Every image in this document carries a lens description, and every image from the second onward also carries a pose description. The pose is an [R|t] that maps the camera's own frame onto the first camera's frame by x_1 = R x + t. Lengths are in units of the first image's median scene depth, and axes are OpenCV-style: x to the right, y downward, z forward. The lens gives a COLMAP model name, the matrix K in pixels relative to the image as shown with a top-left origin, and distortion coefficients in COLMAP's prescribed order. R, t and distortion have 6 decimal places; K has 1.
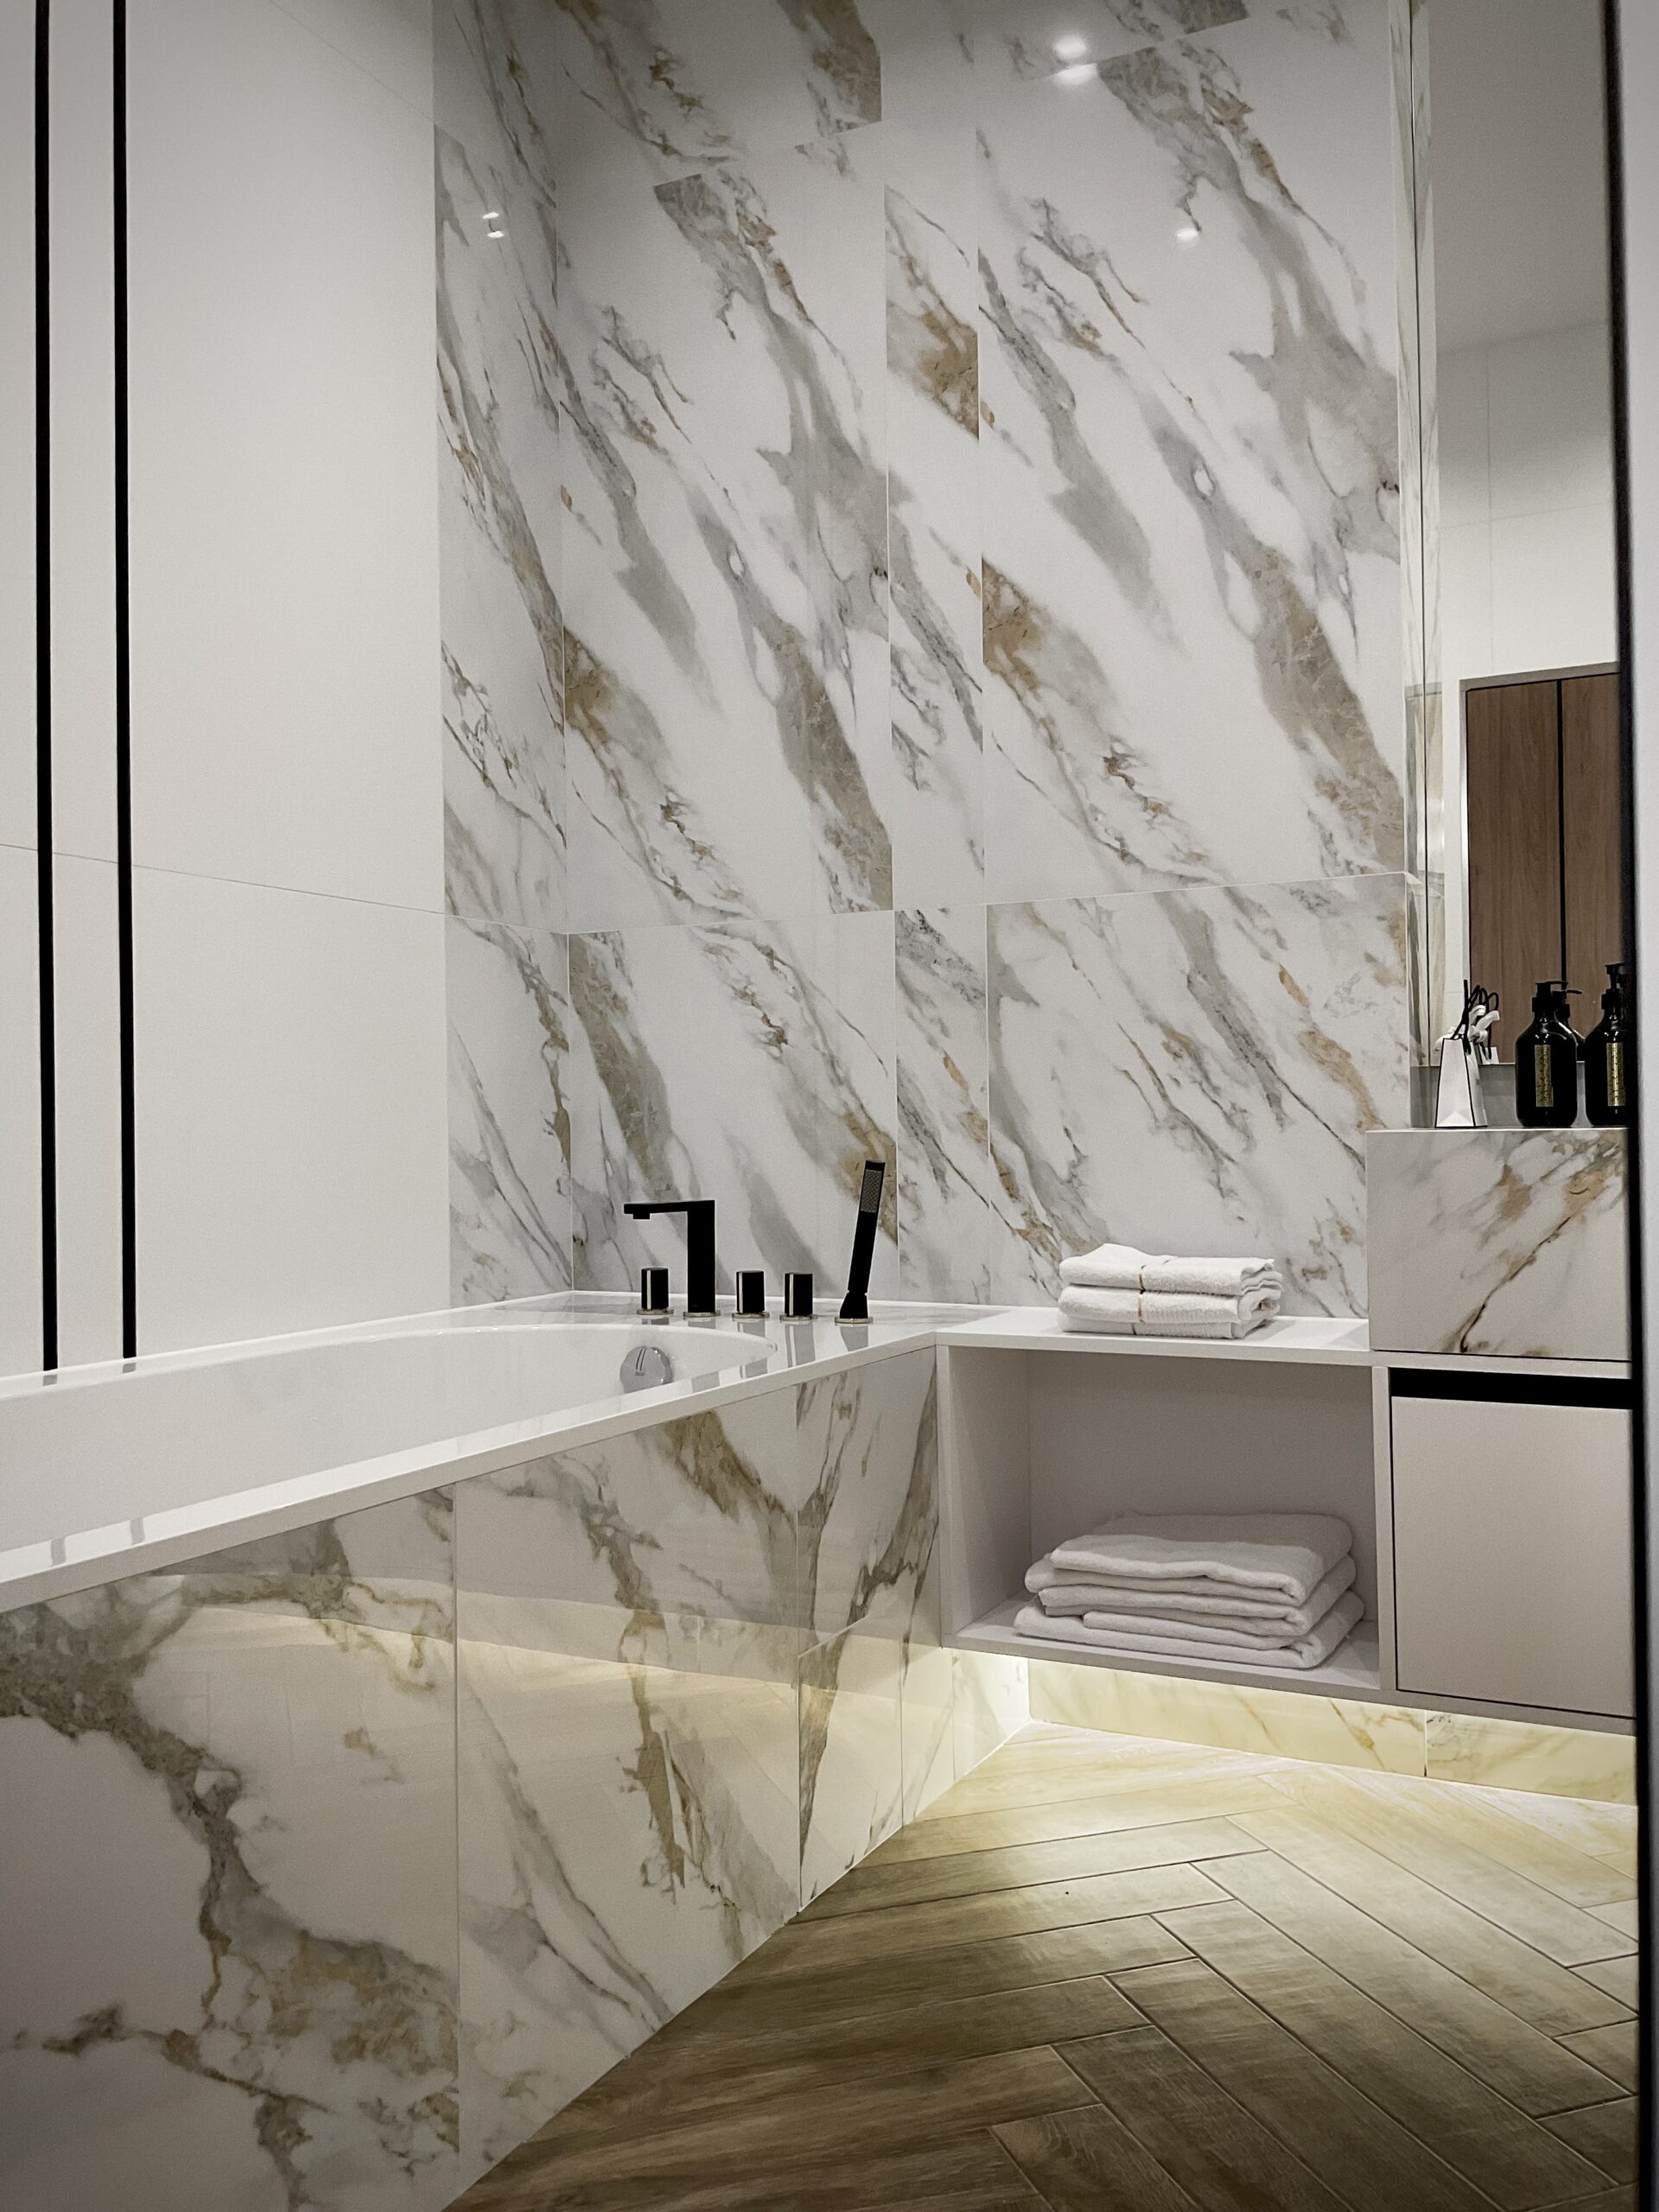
lens RADIAL K [[1862.1, 0, 829.5], [0, 1862.1, 1106.0], [0, 0, 1]] dist [0.130892, -0.293638]
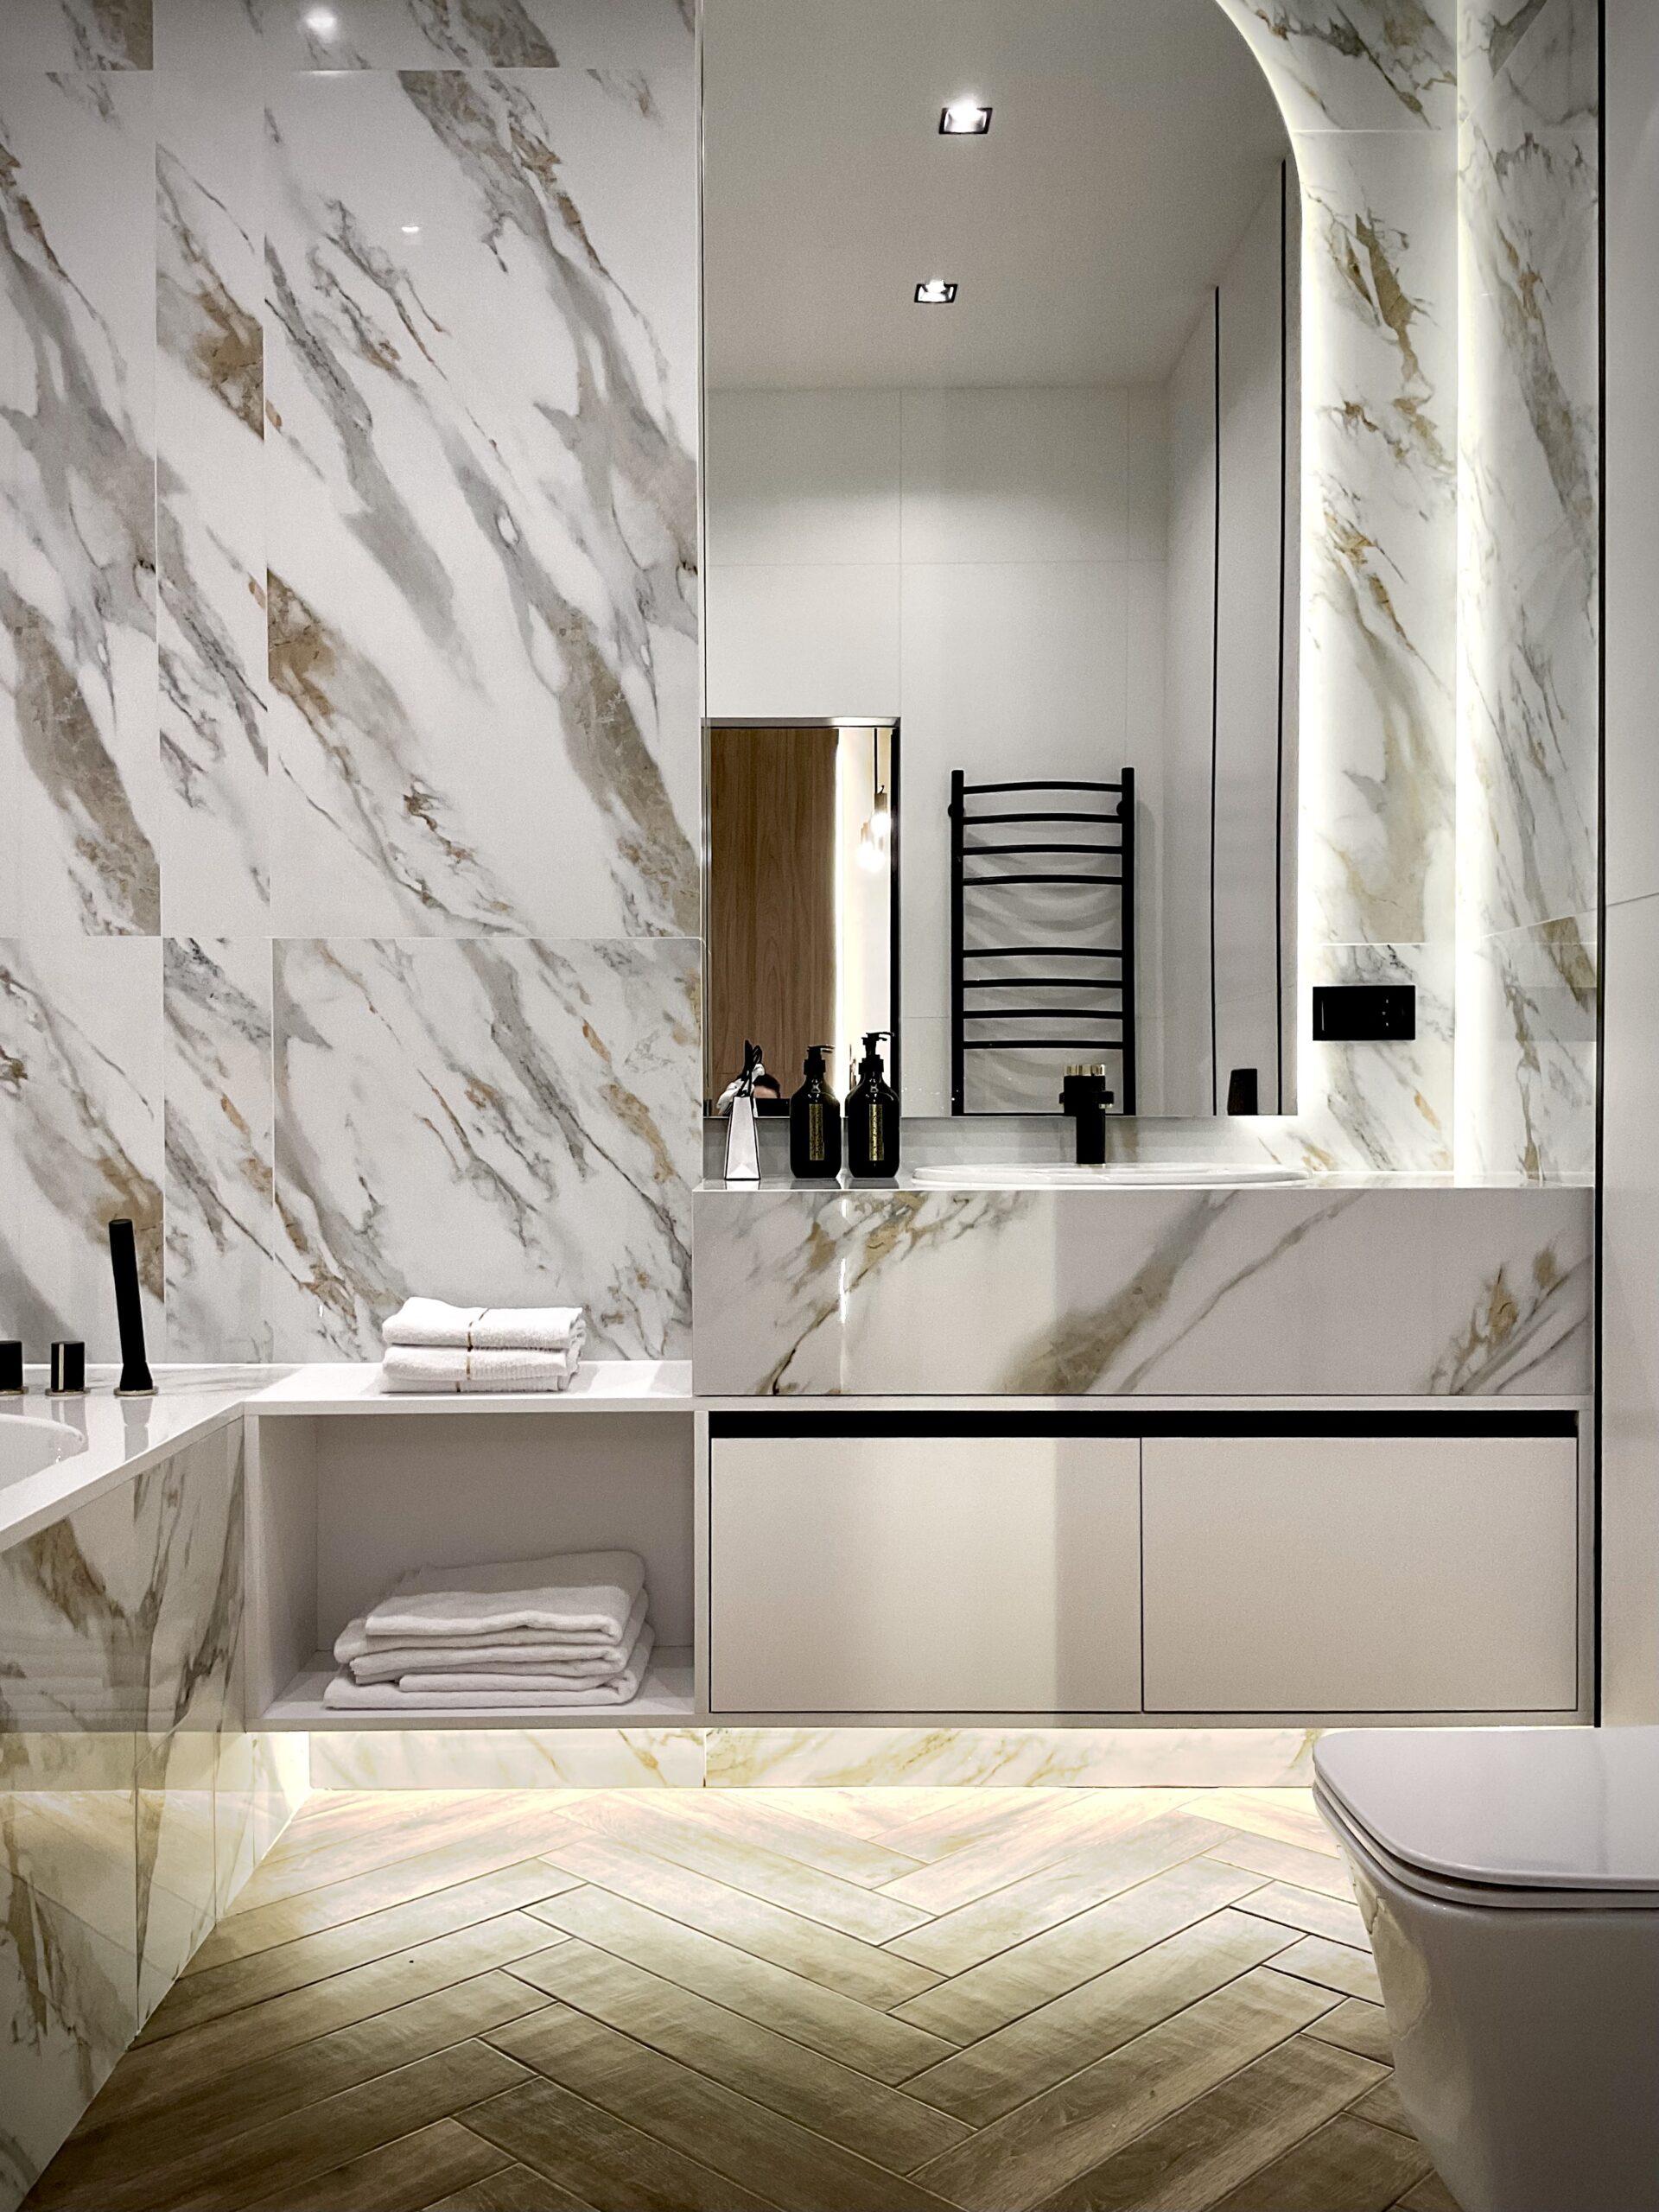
lens RADIAL K [[1971.4, 0, 833.7], [0, 1971.4, 1132.0], [0, 0, 1]] dist [0.117175, -0.226999]
pose [[0.886476, 0.004162, 0.462756, -0.136608], [-0.015196, 0.999682, 0.020118, -0.037194], [-0.462525, -0.024866, 0.886257, -0.020584]]
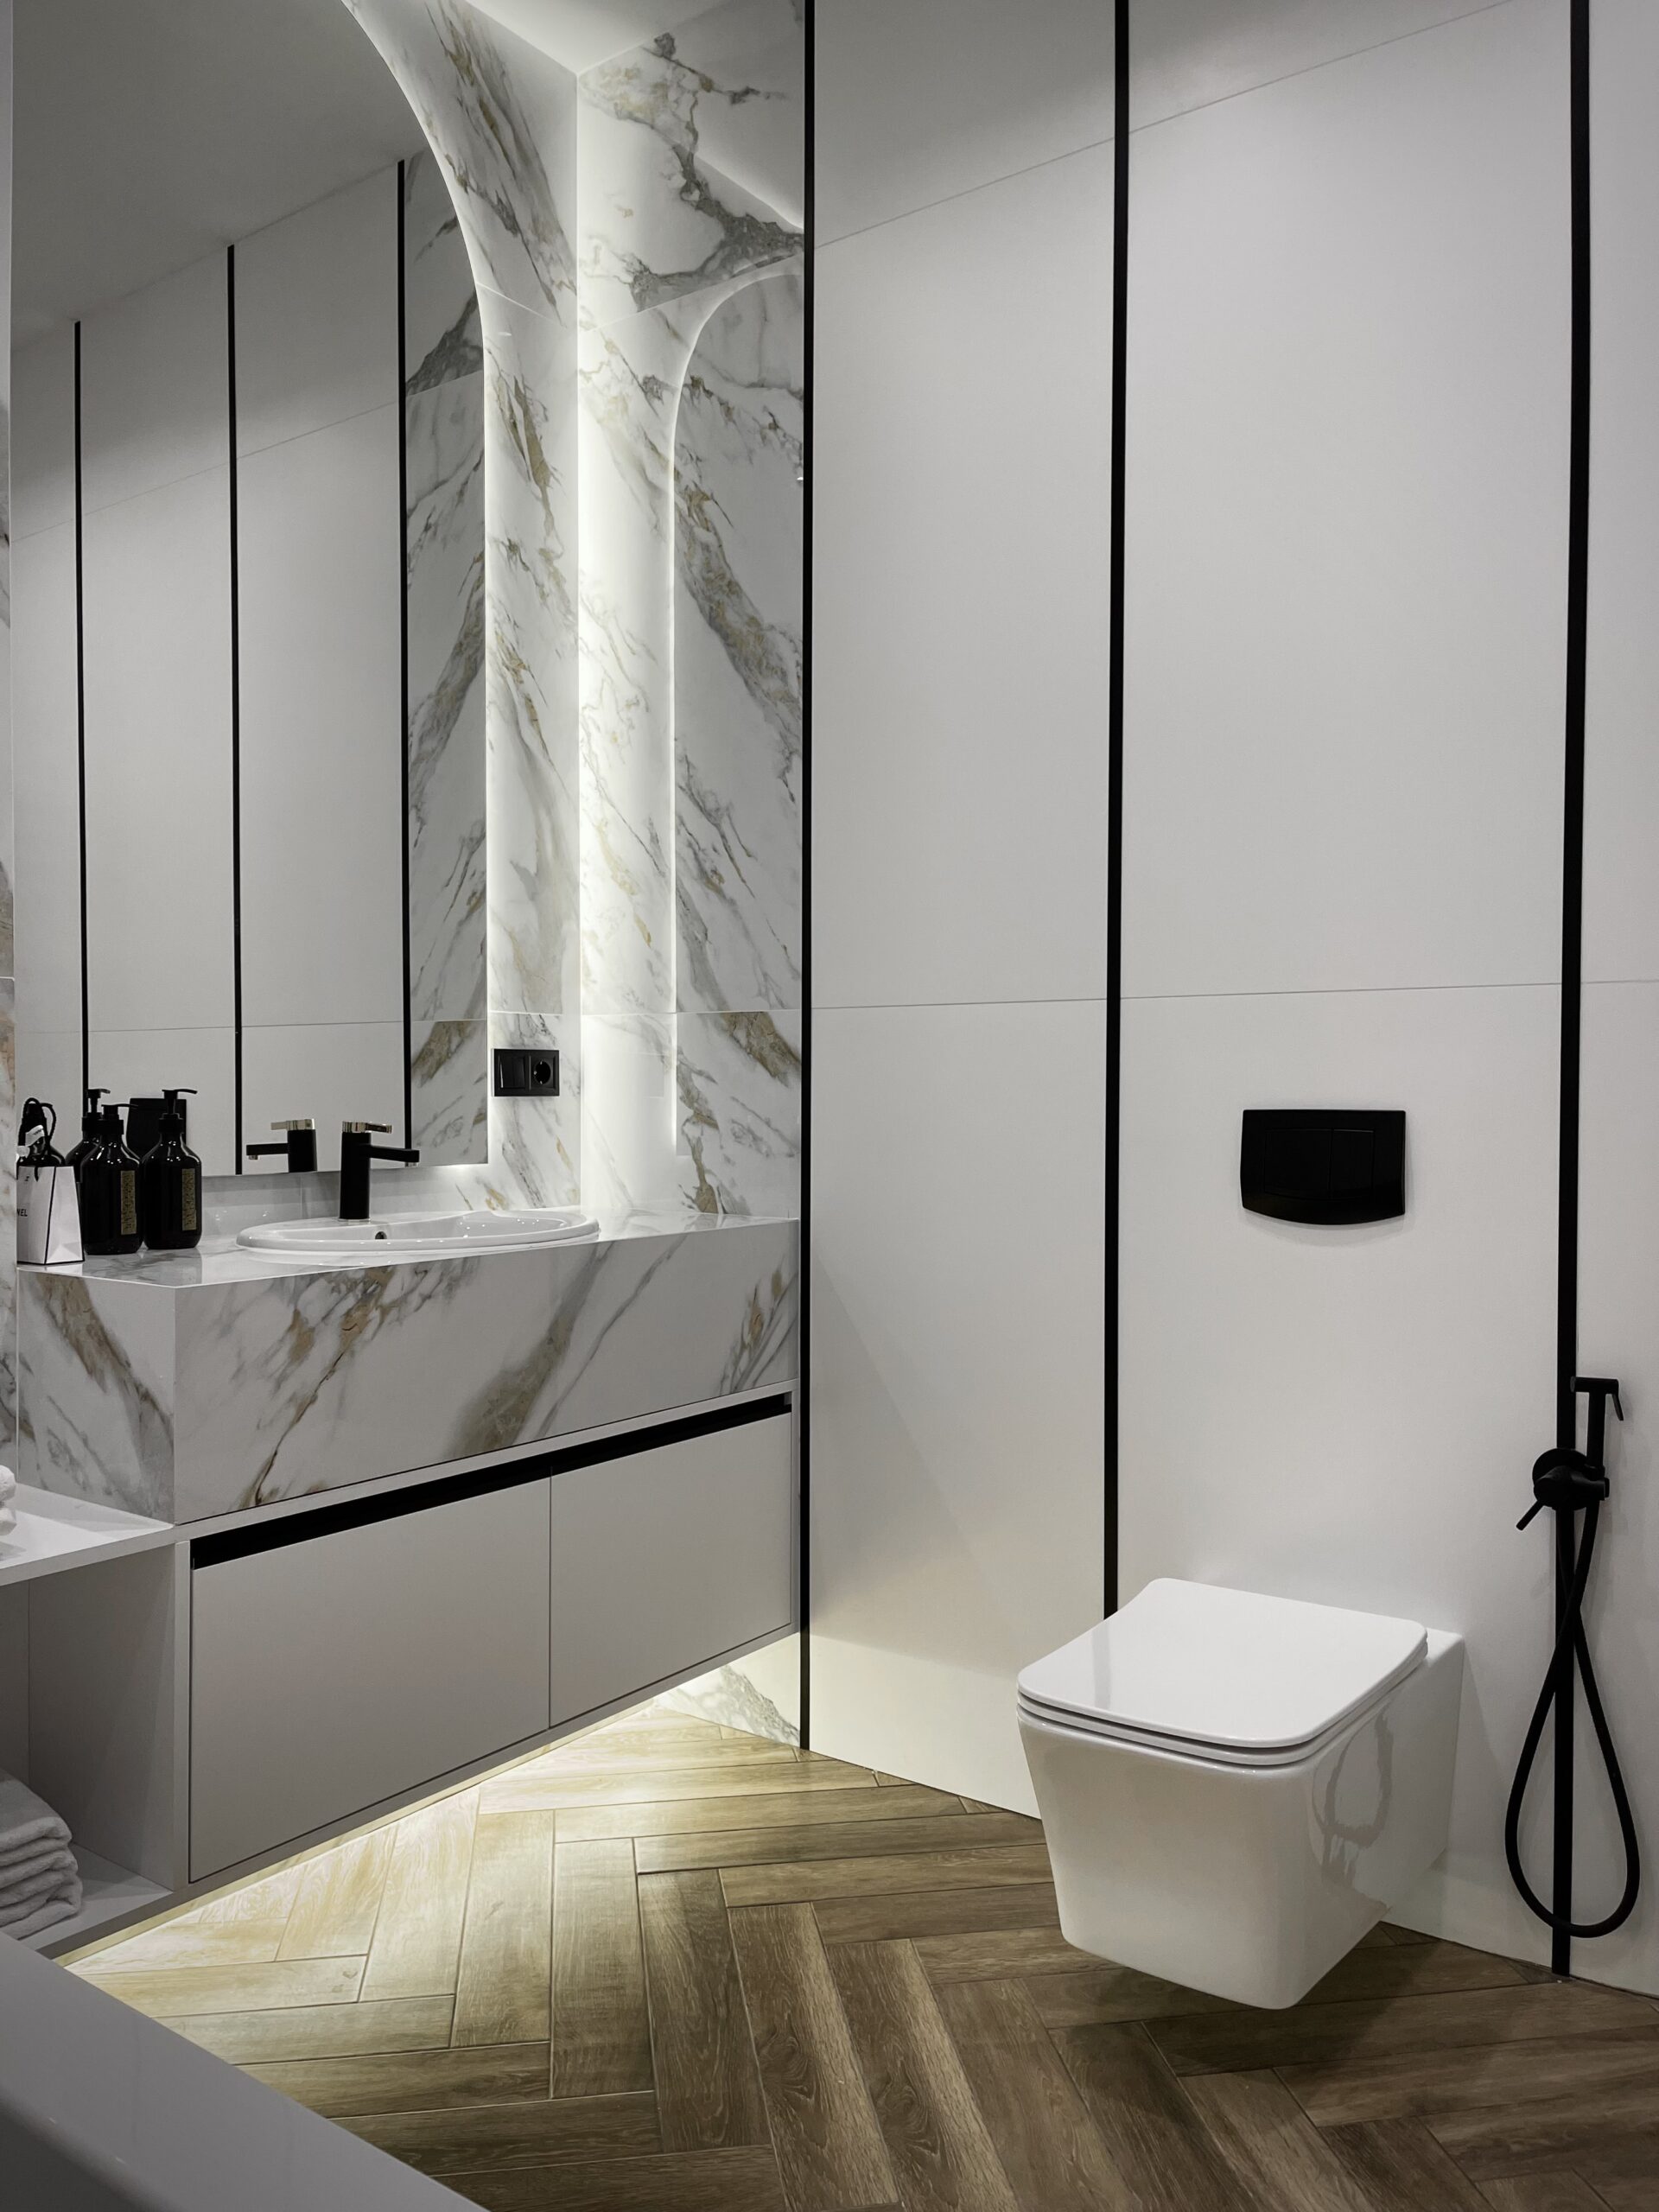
lens RADIAL K [[1703.4, 0, 829.5], [0, 1703.4, 1106.0], [0, 0, 1]] dist [0.075709, -0.101122]
pose [[0.122776, -0.001476, 0.992433, -0.433803], [-0.022698, 0.999733, 0.004295, -0.073590], [-0.992175, -0.023054, 0.122710, 0.500991]]
